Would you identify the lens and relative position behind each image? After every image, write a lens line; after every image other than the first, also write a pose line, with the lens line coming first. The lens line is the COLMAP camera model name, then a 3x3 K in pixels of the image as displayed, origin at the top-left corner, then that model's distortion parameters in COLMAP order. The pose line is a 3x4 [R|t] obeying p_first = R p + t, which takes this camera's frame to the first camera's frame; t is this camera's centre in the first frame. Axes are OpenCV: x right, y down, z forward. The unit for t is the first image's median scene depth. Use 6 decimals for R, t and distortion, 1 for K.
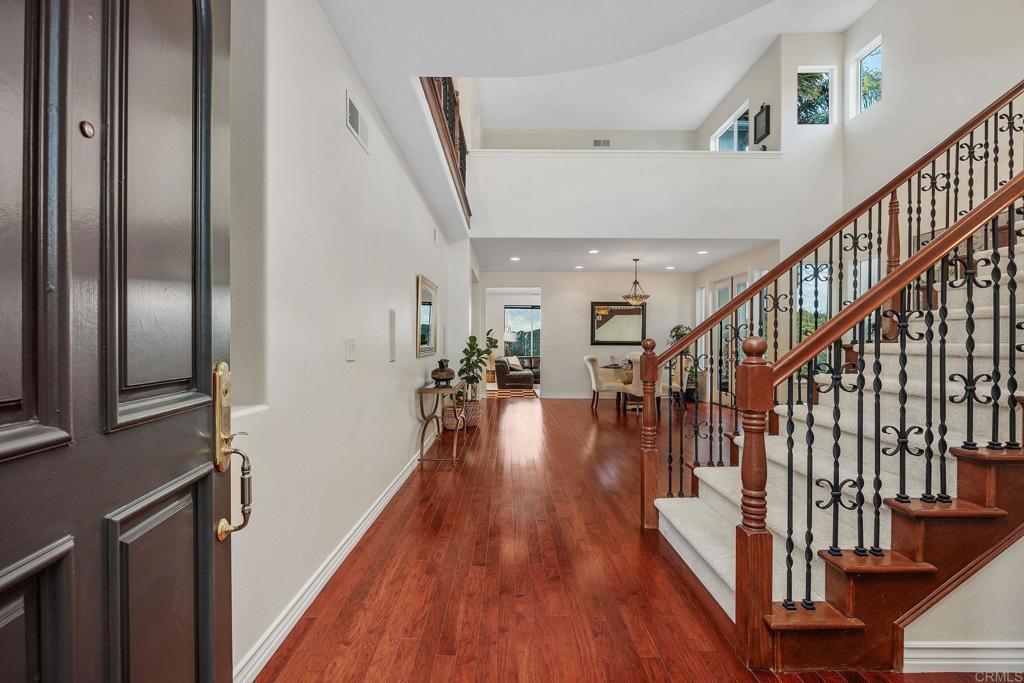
lens RADIAL K [[465.8, 0, 508.0], [0, 465.8, 343.6], [0, 0, 1]] dist [-0.022572, 0.000462]
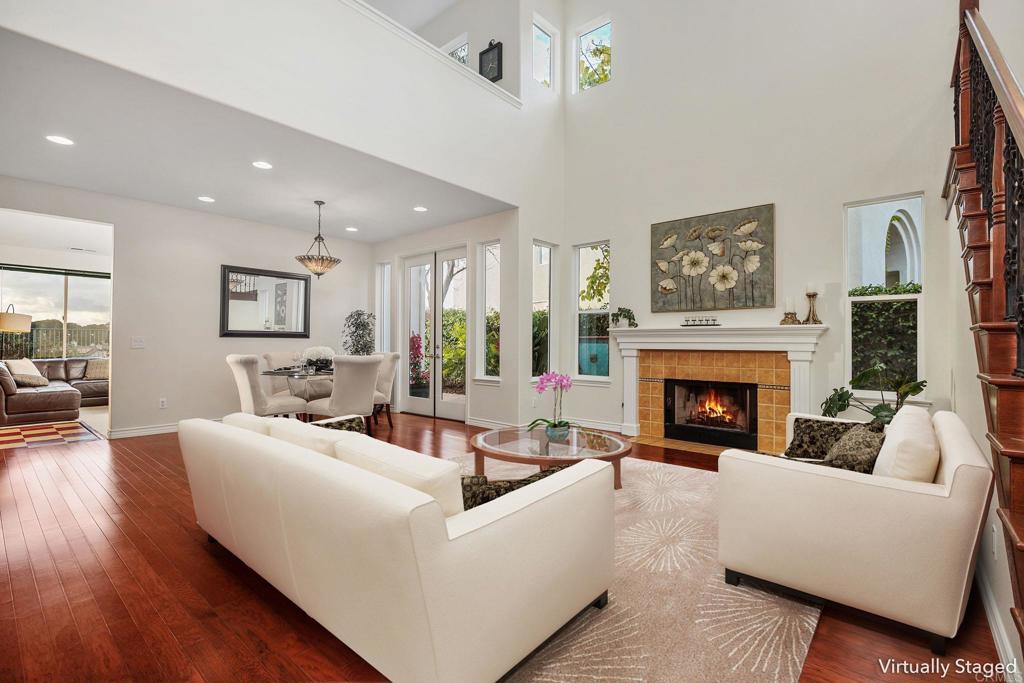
lens RADIAL K [[465.8, 0, 515.4], [0, 465.8, 338.4], [0, 0, 1]] dist [-0.022572, 0.000462]
pose [[0.650954, 0.006644, 0.759088, -0.026472], [-0.000898, 0.999968, -0.007982, 0.009382], [-0.759116, 0.004514, 0.650939, 0.334020]]
